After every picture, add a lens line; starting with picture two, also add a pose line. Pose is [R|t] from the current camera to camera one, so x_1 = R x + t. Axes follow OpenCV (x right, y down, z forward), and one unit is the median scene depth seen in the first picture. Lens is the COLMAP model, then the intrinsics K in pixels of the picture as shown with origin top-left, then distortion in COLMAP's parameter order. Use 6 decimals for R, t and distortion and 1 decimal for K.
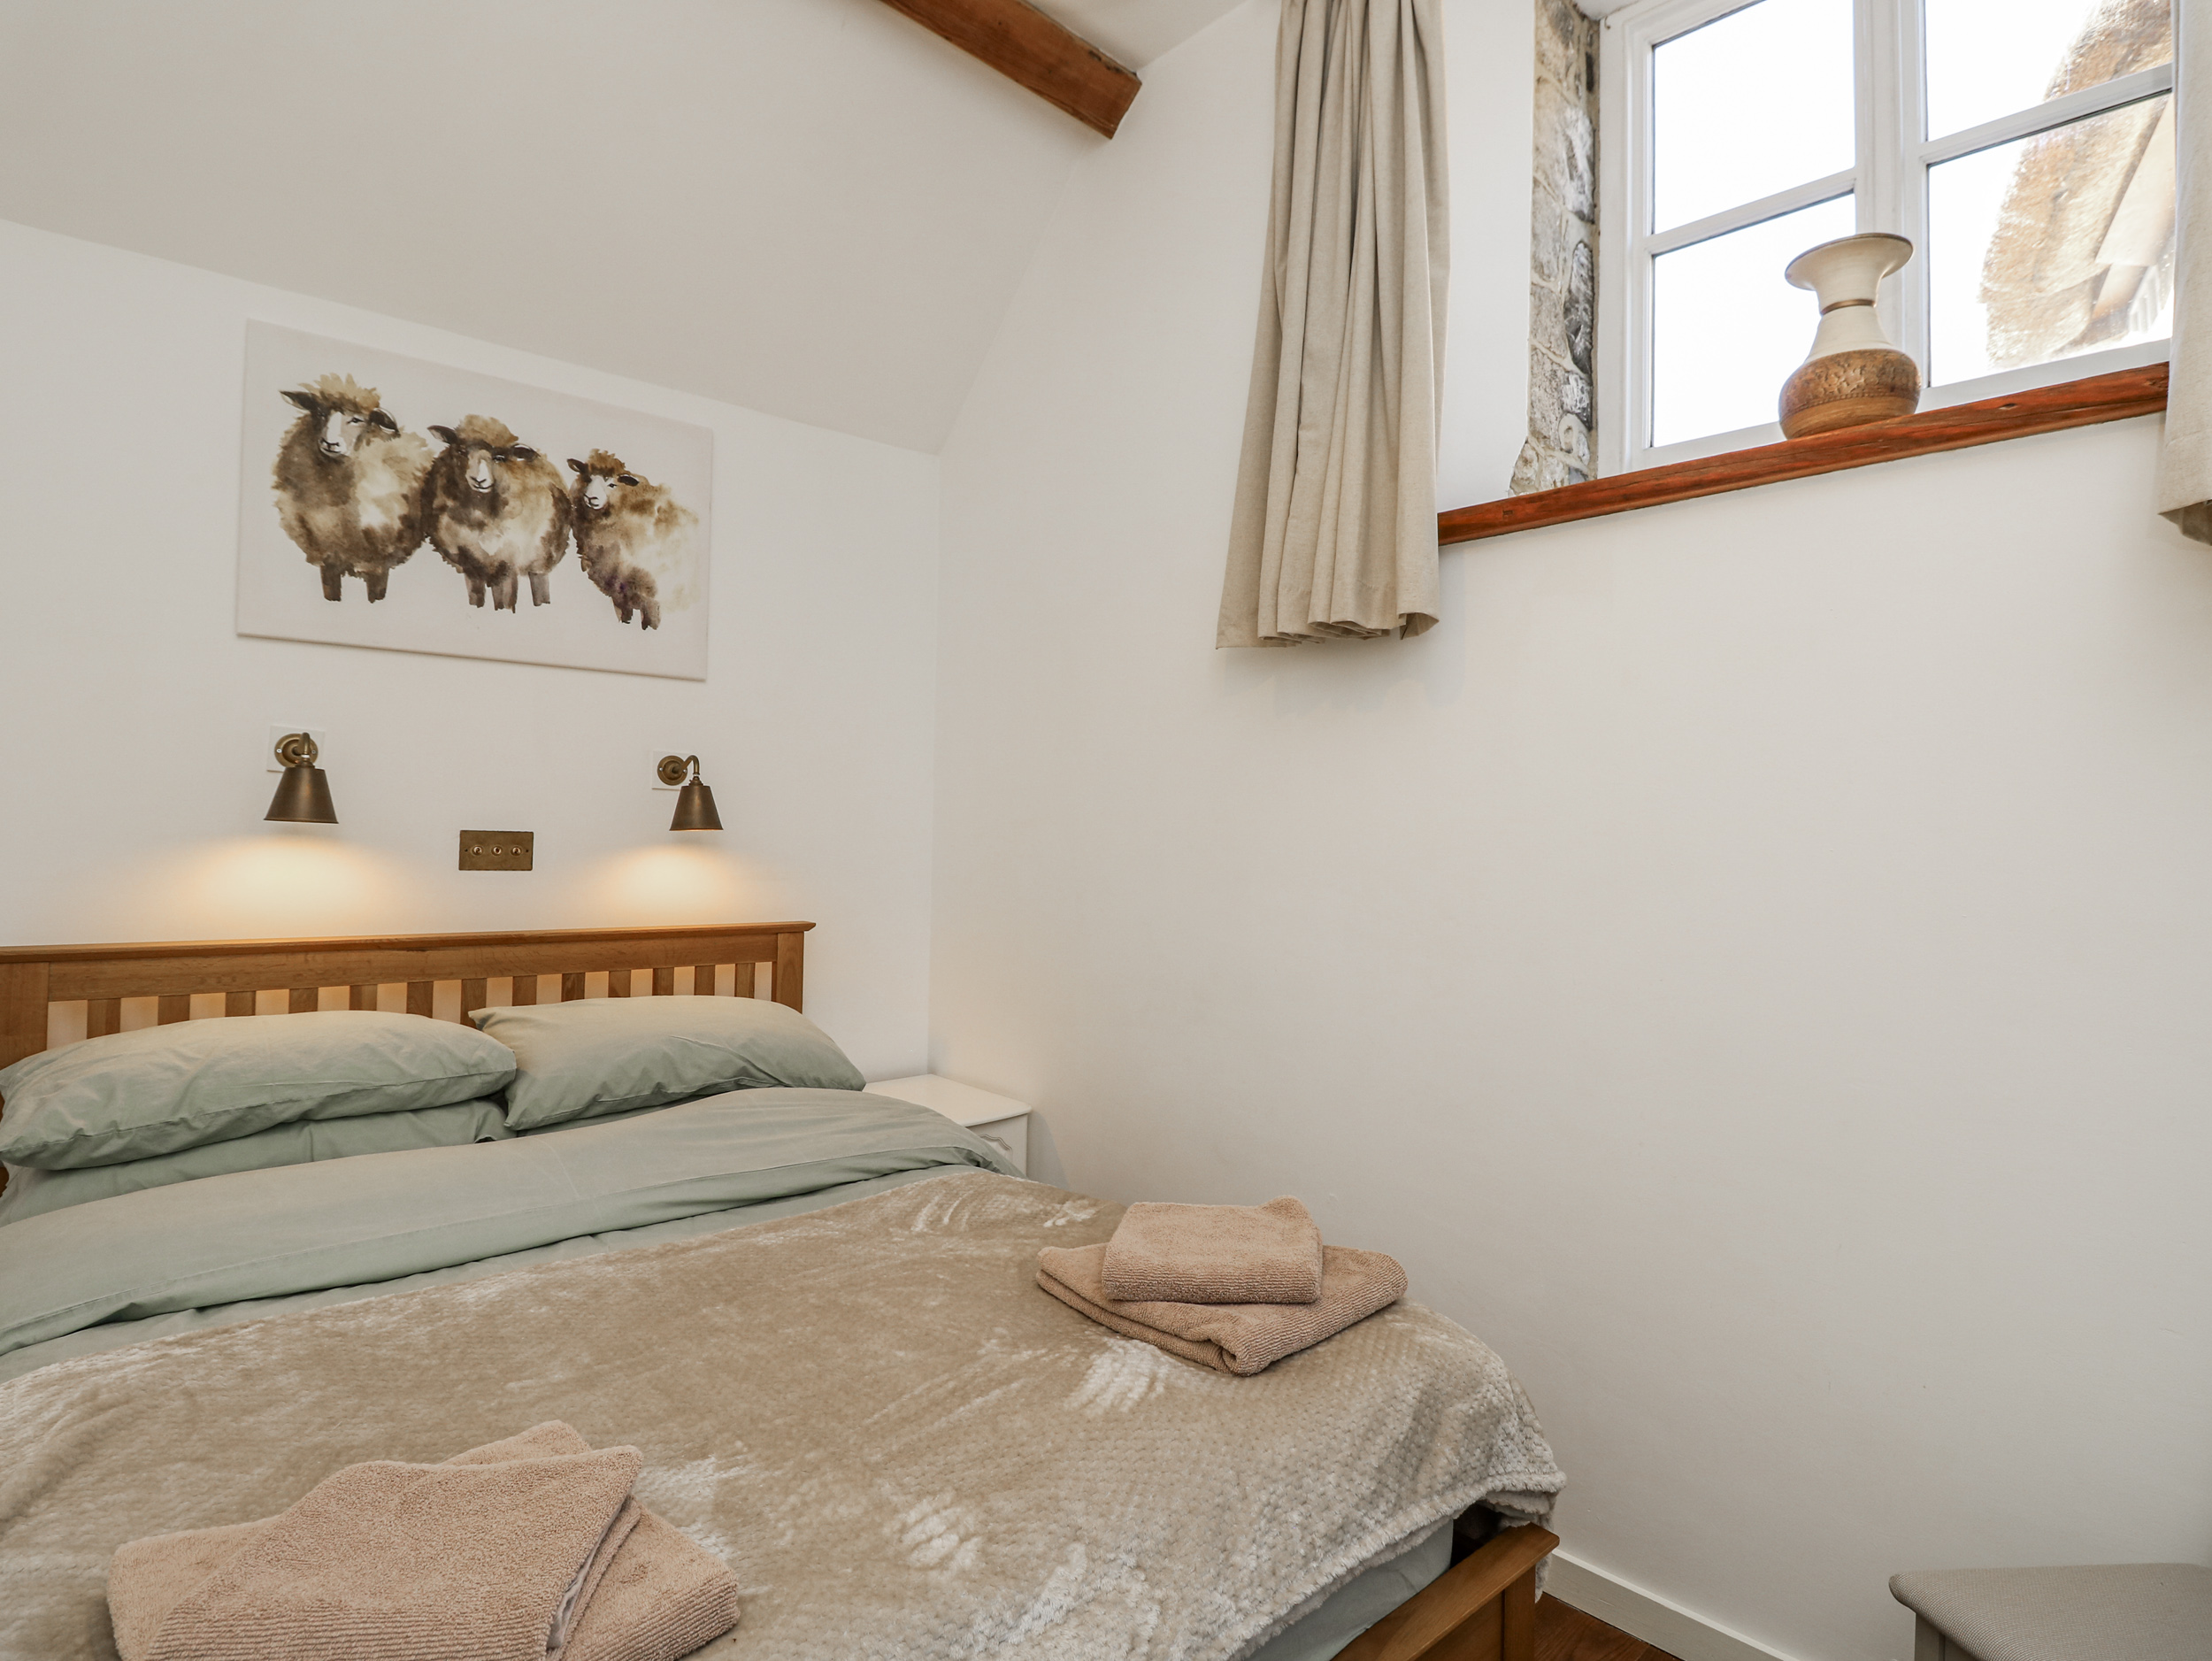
lens RADIAL K [[1150.4, 0, 1100.9], [0, 1150.4, 823.0], [0, 0, 1]] dist [-0.000009, -0.012466]
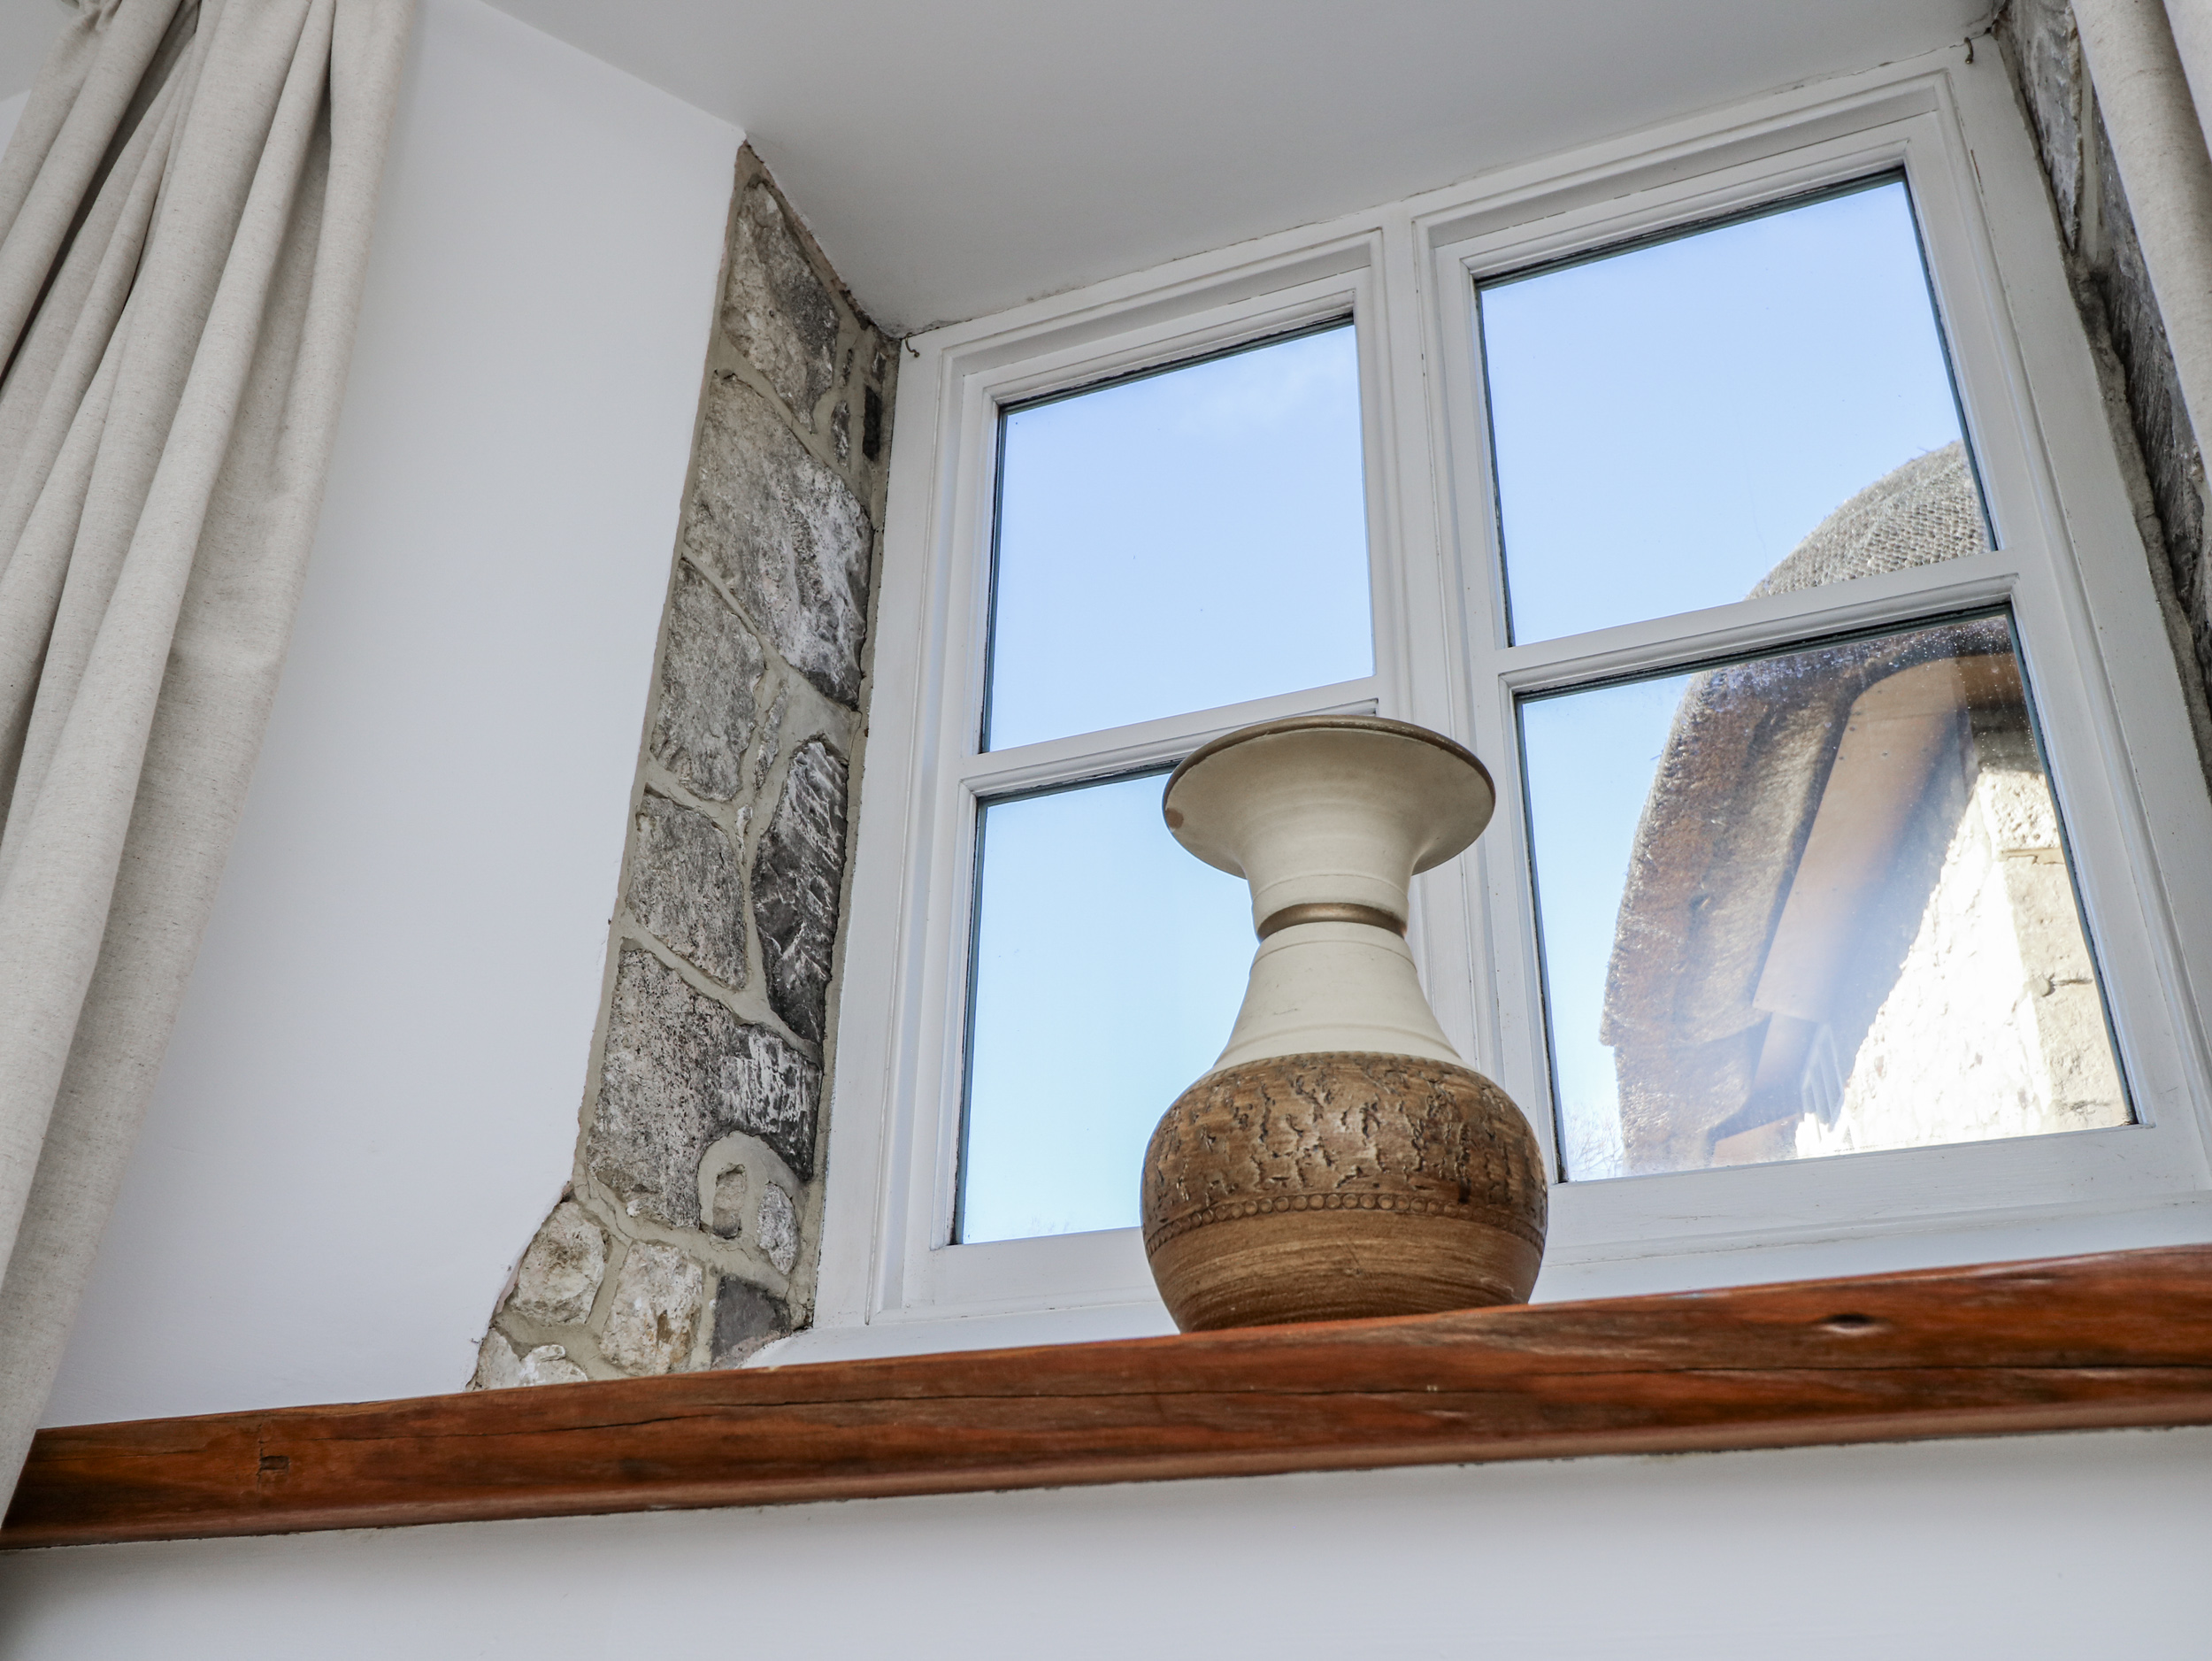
lens RADIAL K [[1973.7, 0, 1106.0], [0, 1973.7, 830.5], [0, 0, 1]] dist [0.009971, 0.002585]
pose [[0.920635, 0.181802, 0.345512, 0.275231], [-0.006943, 0.892452, -0.451090, -0.154812], [-0.390362, 0.412890, 0.822885, 0.385816]]
